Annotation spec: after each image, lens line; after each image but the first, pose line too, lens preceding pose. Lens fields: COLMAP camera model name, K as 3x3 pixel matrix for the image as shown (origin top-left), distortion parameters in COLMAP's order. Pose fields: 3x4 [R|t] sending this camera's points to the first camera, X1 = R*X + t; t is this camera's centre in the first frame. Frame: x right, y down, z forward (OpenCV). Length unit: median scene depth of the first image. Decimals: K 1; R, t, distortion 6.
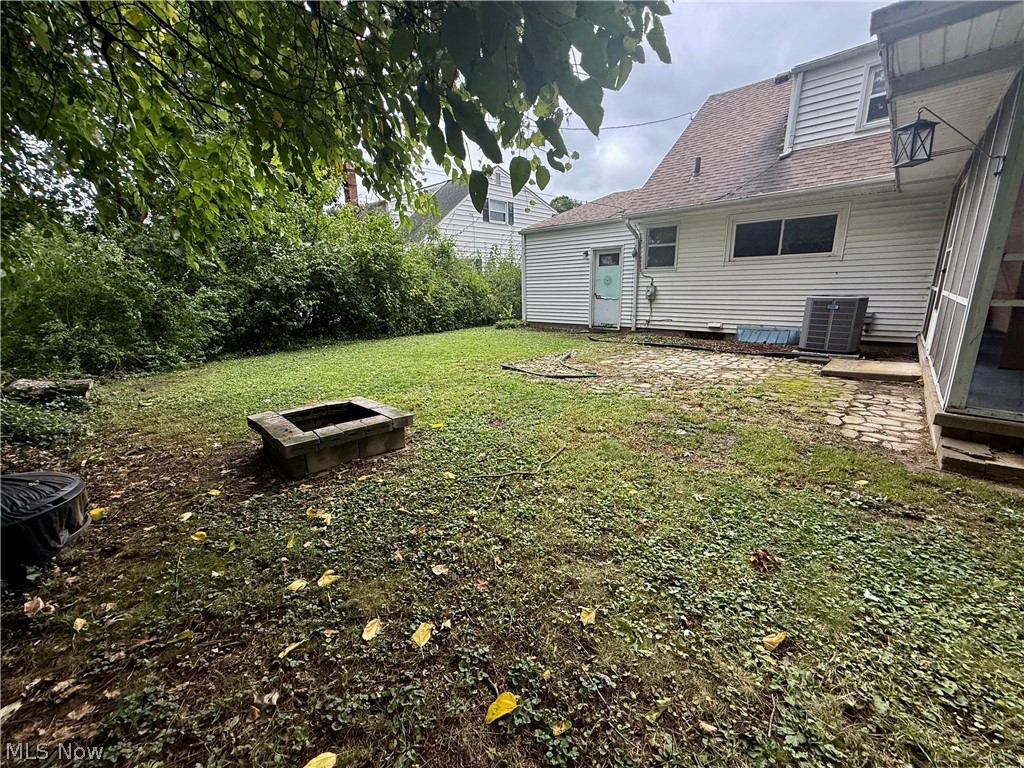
lens RADIAL K [[411.9, 0, 509.9], [0, 411.9, 385.1], [0, 0, 1]] dist [0.000409, 0.000455]
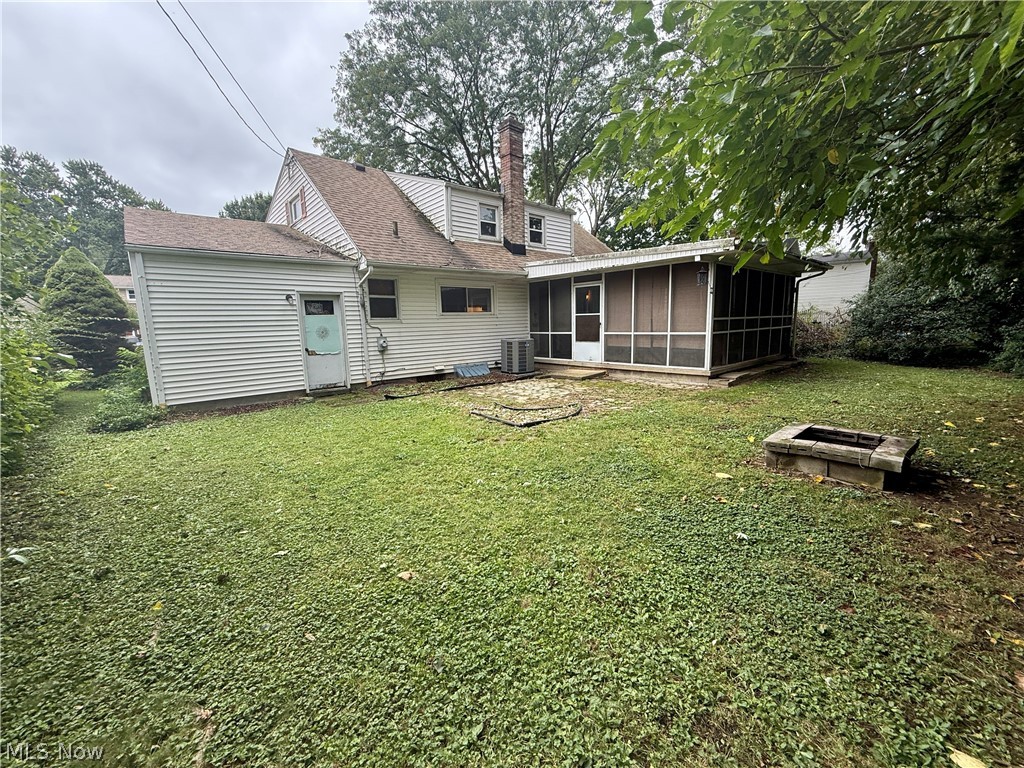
lens RADIAL K [[411.9, 0, 510.4], [0, 411.9, 384.9], [0, 0, 1]] dist [0.000409, 0.000455]
pose [[0.107780, -0.132634, 0.985288, -0.594956], [0.255132, 0.961561, 0.101531, -0.154038], [-0.960880, 0.240435, 0.137476, 0.605361]]
